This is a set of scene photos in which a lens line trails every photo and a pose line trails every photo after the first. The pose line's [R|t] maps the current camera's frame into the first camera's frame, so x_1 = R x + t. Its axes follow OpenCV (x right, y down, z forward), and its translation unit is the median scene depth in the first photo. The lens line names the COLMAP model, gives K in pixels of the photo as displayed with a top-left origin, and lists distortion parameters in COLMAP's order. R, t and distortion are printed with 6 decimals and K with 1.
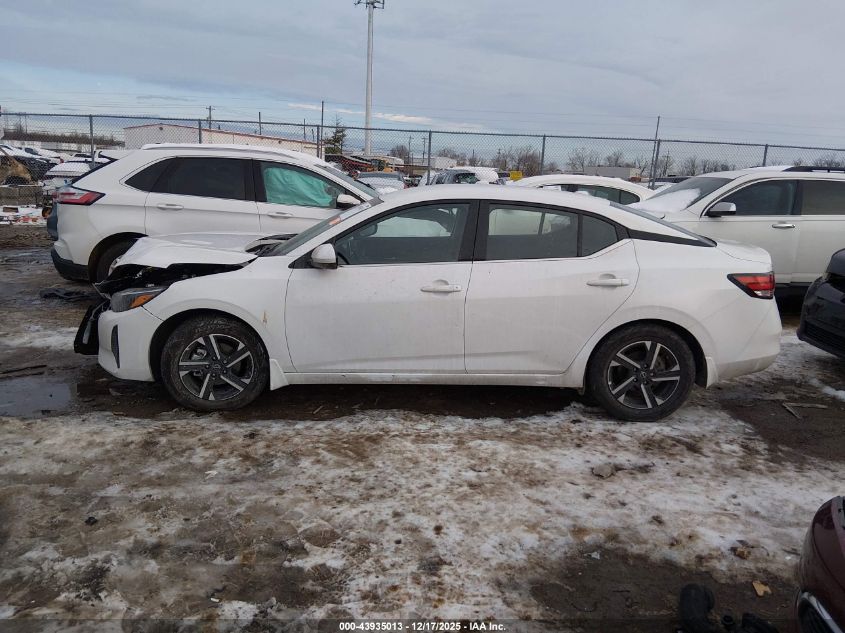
lens RADIAL K [[630.0, 0, 422.5], [0, 630.0, 316.5], [0, 0, 1]] dist [0.108455, -0.179861]
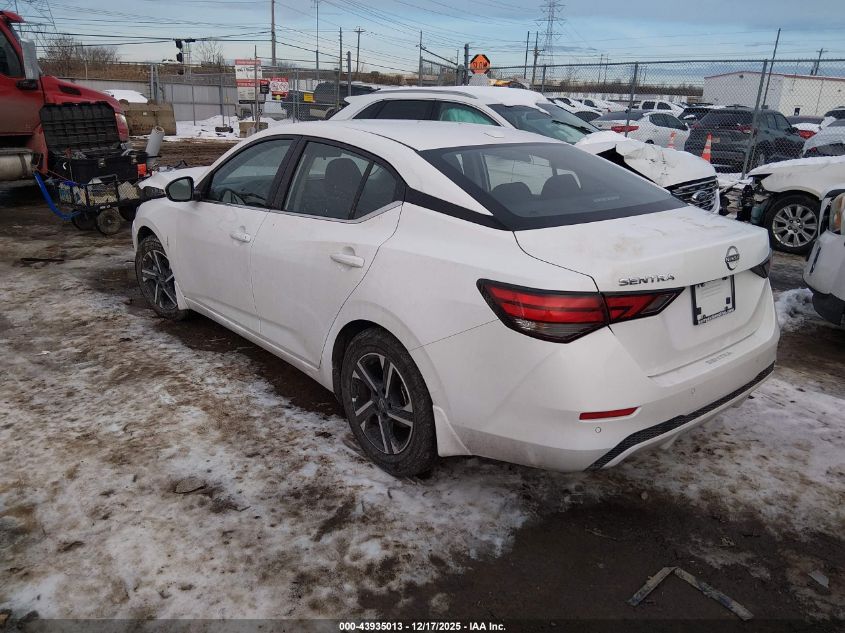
lens RADIAL K [[630.0, 0, 422.5], [0, 630.0, 316.5], [0, 0, 1]] dist [0.108455, -0.179861]
pose [[0.654453, 0.220811, -0.723142, 0.909093], [-0.169919, 0.974894, 0.143905, -0.111457], [0.736763, 0.028696, 0.675542, 0.616614]]
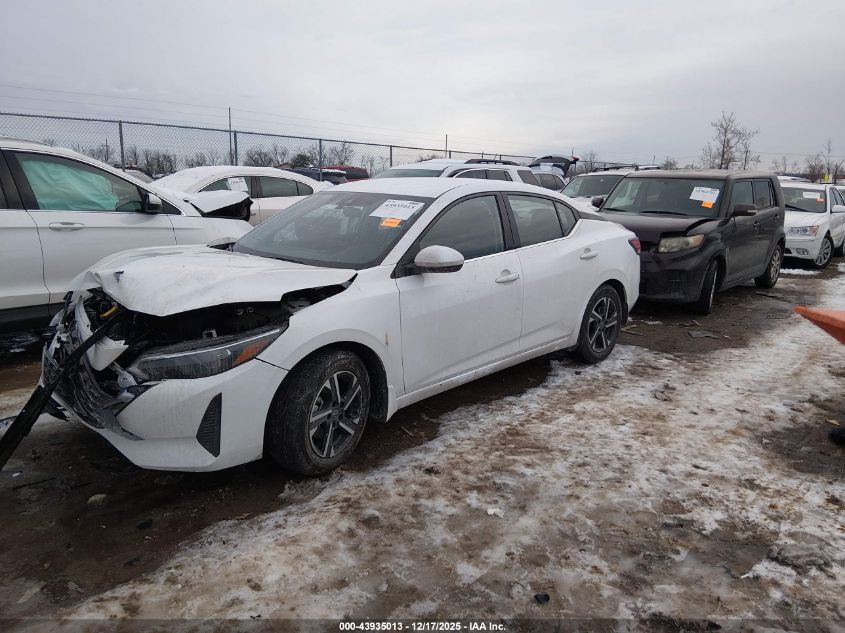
lens RADIAL K [[630.0, 0, 422.5], [0, 630.0, 316.5], [0, 0, 1]] dist [0.108455, -0.179861]
pose [[0.688886, -0.175277, 0.703359, -0.855280], [0.164262, 0.982830, 0.084040, -0.097471], [-0.706013, 0.057641, 0.705850, 0.381818]]
